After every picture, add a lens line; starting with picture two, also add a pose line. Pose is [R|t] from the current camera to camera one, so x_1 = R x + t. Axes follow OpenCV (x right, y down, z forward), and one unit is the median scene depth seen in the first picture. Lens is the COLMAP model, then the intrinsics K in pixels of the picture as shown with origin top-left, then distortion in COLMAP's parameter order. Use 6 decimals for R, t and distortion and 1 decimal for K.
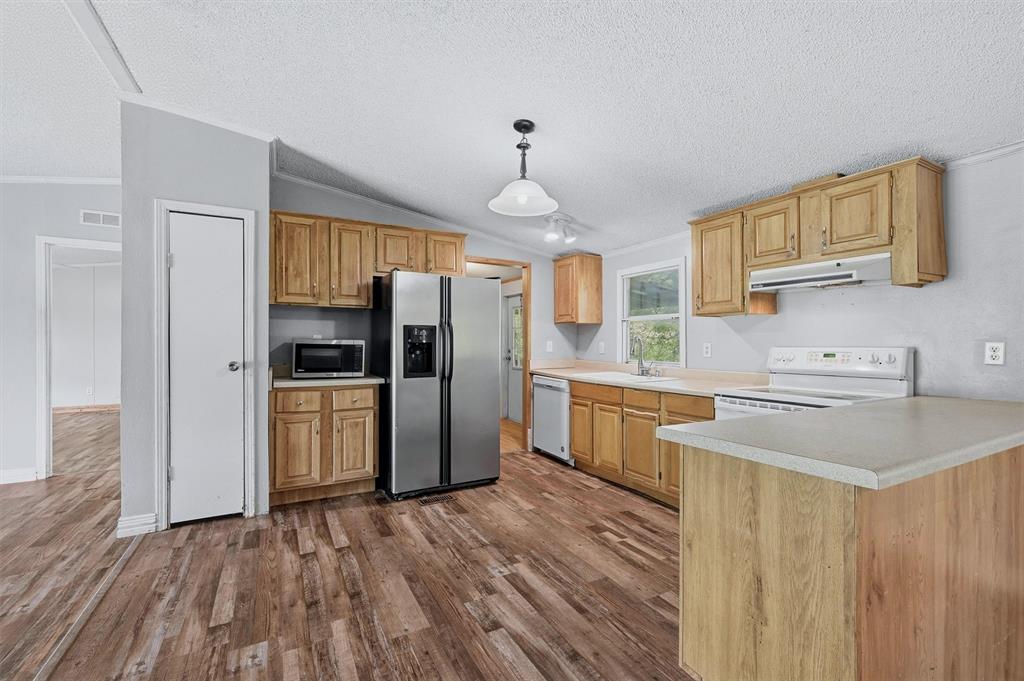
lens RADIAL K [[436.3, 0, 510.9], [0, 436.3, 342.1], [0, 0, 1]] dist [-0.000223, 0.000314]
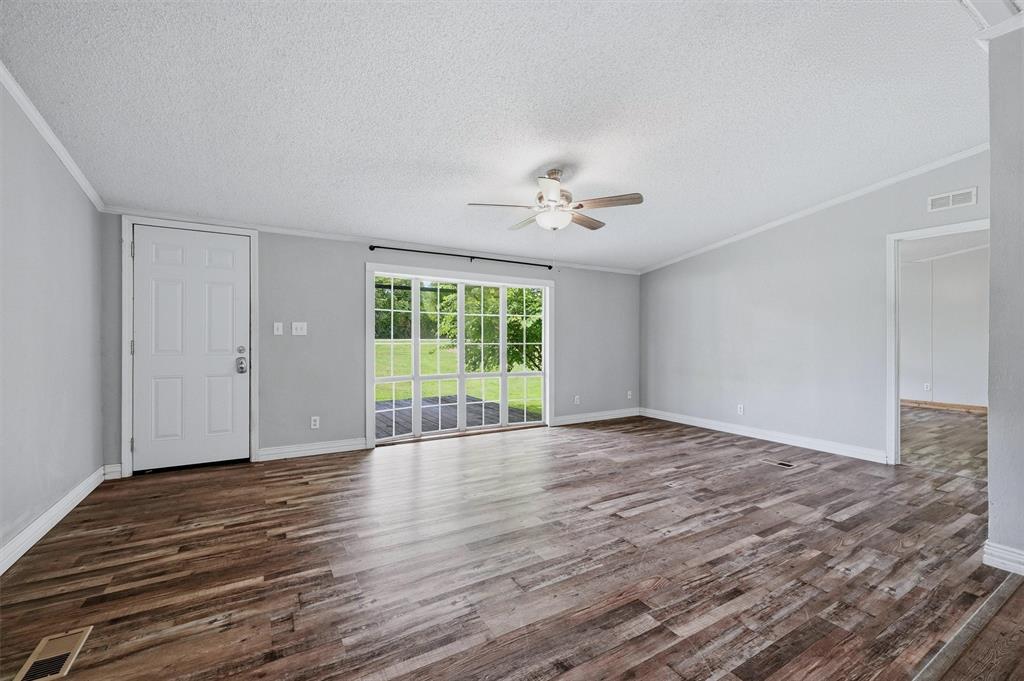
lens RADIAL K [[423.4, 0, 512.0], [0, 423.4, 340.5], [0, 0, 1]] dist [-0.001254, -0.000025]
pose [[0.041919, 0.002650, -0.999117, -0.098677], [-0.003728, 0.999990, 0.002496, 0.016510], [0.999114, 0.003620, 0.041929, 0.044481]]
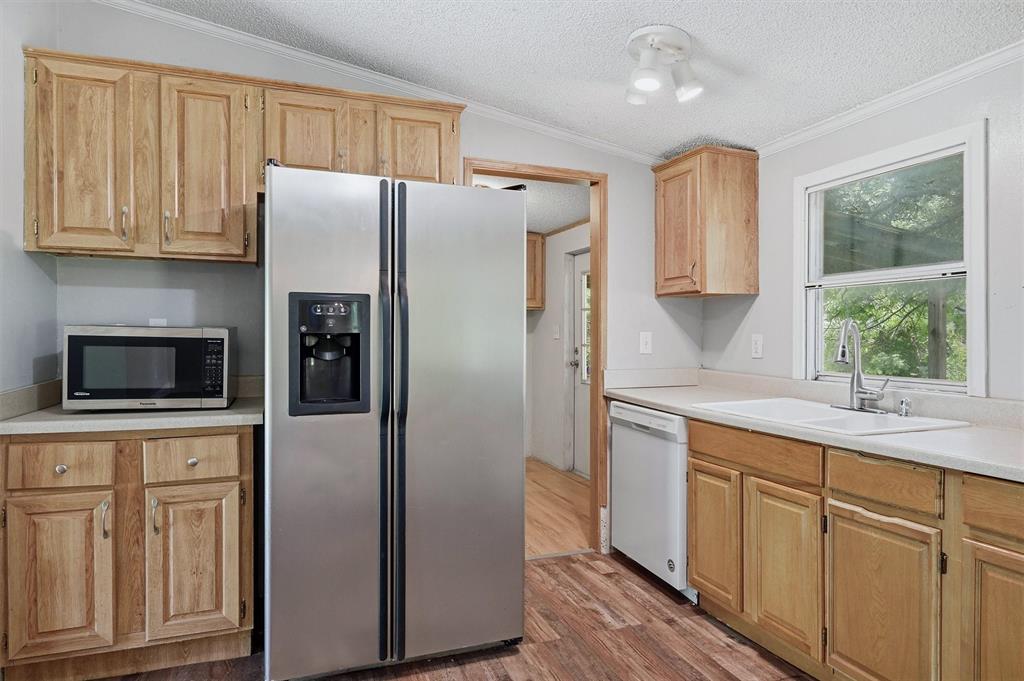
lens RADIAL K [[614.6, 0, 512.0], [0, 614.6, 340.5], [0, 0, 1]] dist [0.002147, -0.000111]
pose [[0.989583, 0.001274, -0.143955, 0.055952], [-0.000325, 0.999978, 0.006615, 0.004076], [0.143960, -0.006499, 0.989562, 0.413265]]
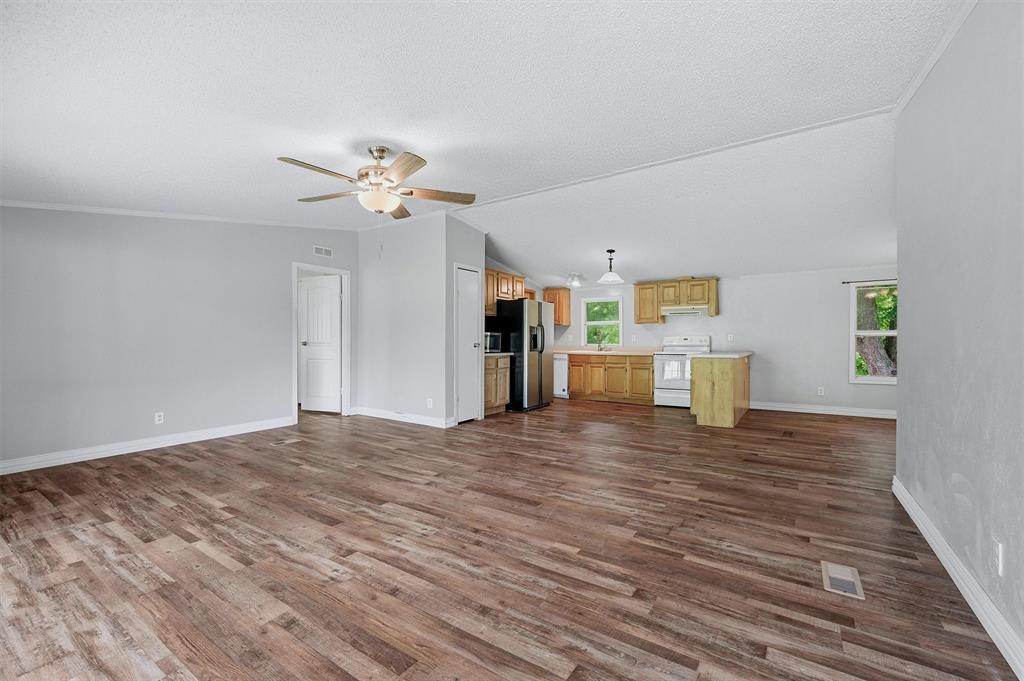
lens RADIAL K [[423.4, 0, 512.0], [0, 423.4, 340.5], [0, 0, 1]] dist [-0.001254, -0.000025]
pose [[0.885753, -0.001397, 0.464154, -1.190813], [-0.000043, 0.999995, 0.003090, 0.023901], [-0.464156, -0.002757, 0.885749, -0.694359]]
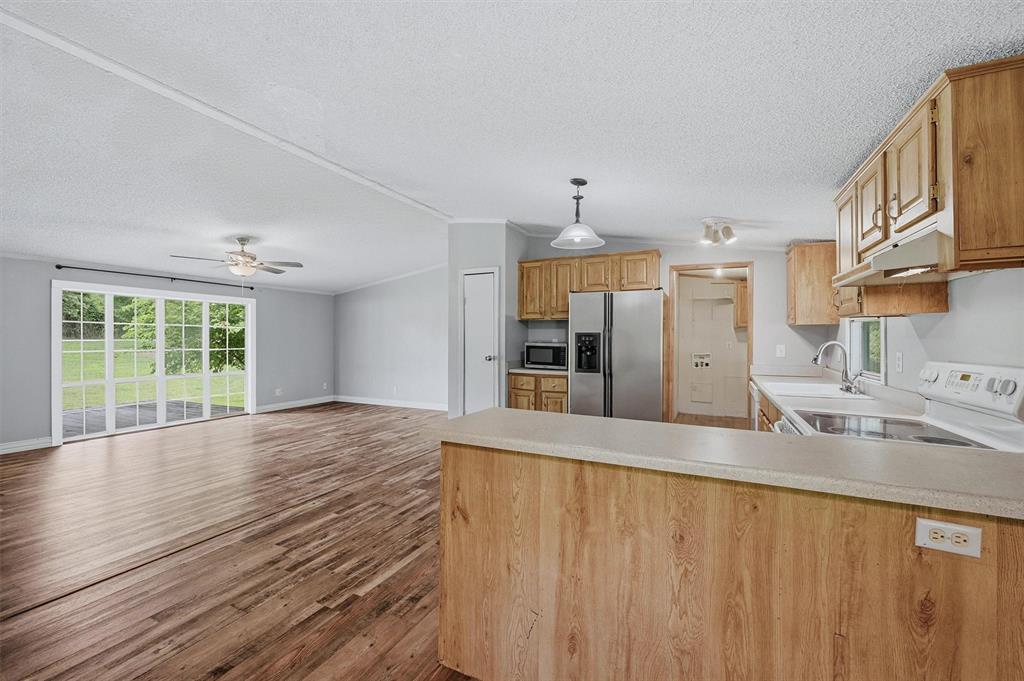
lens RADIAL K [[418.9, 0, 509.7], [0, 418.9, 339.4], [0, 0, 1]] dist [-0.000207, -0.000080]
pose [[0.589130, 0.002853, -0.808034, 0.650103], [-0.002345, 0.999996, 0.001822, -0.019612], [0.808035, 0.000822, 0.589134, 0.072026]]
